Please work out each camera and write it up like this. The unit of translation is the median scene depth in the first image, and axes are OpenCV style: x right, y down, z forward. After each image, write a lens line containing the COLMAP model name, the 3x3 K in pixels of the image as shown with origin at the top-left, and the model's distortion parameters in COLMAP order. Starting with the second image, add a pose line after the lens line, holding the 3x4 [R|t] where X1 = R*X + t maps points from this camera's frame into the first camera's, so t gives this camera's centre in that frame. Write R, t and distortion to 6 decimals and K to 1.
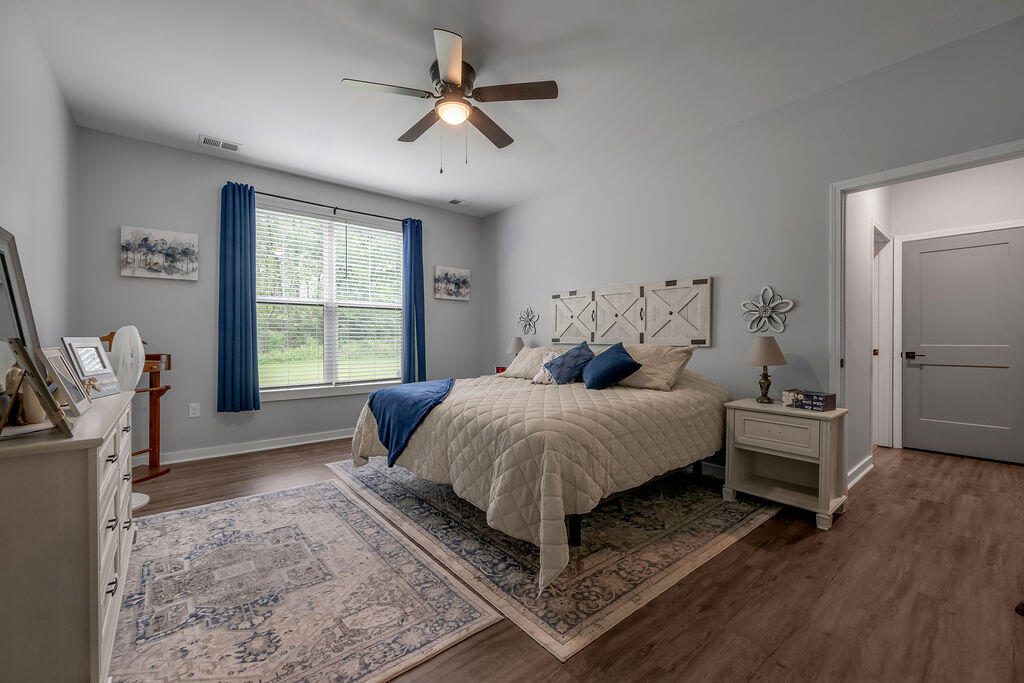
lens RADIAL K [[424.4, 0, 509.9], [0, 424.4, 343.6], [0, 0, 1]] dist [-0.001344, -0.000269]
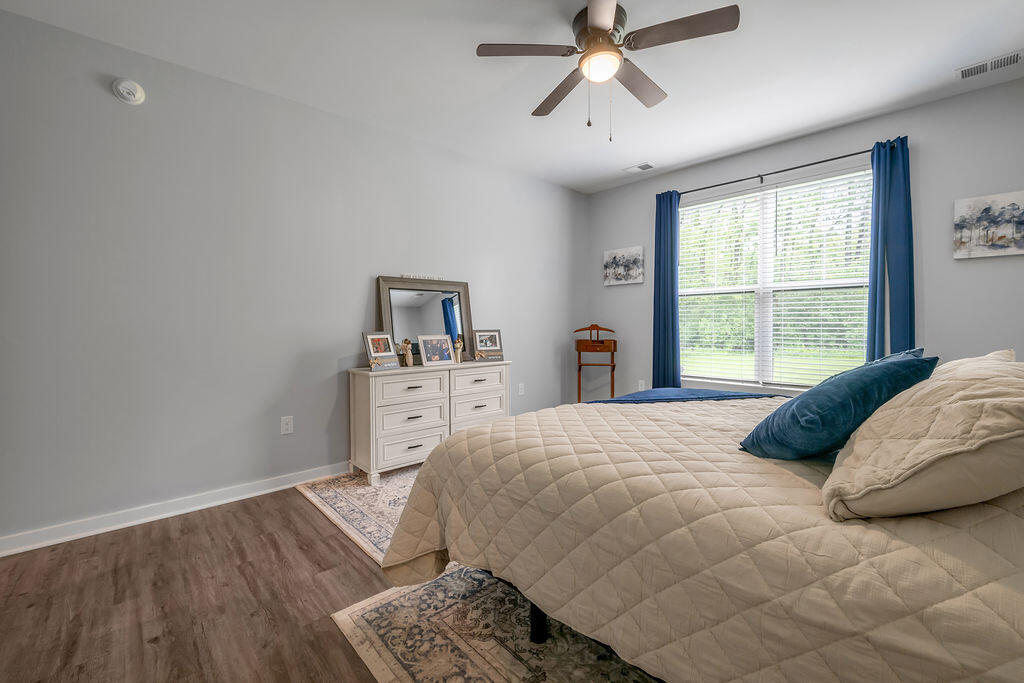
lens RADIAL K [[432.9, 0, 508.8], [0, 432.9, 326.4], [0, 0, 1]] dist [-0.003232, -0.000448]
pose [[0.037074, 0.004375, -0.999303, 0.533538], [-0.012392, 0.999916, 0.003918, -0.020115], [0.999236, 0.012238, 0.037125, 0.579715]]
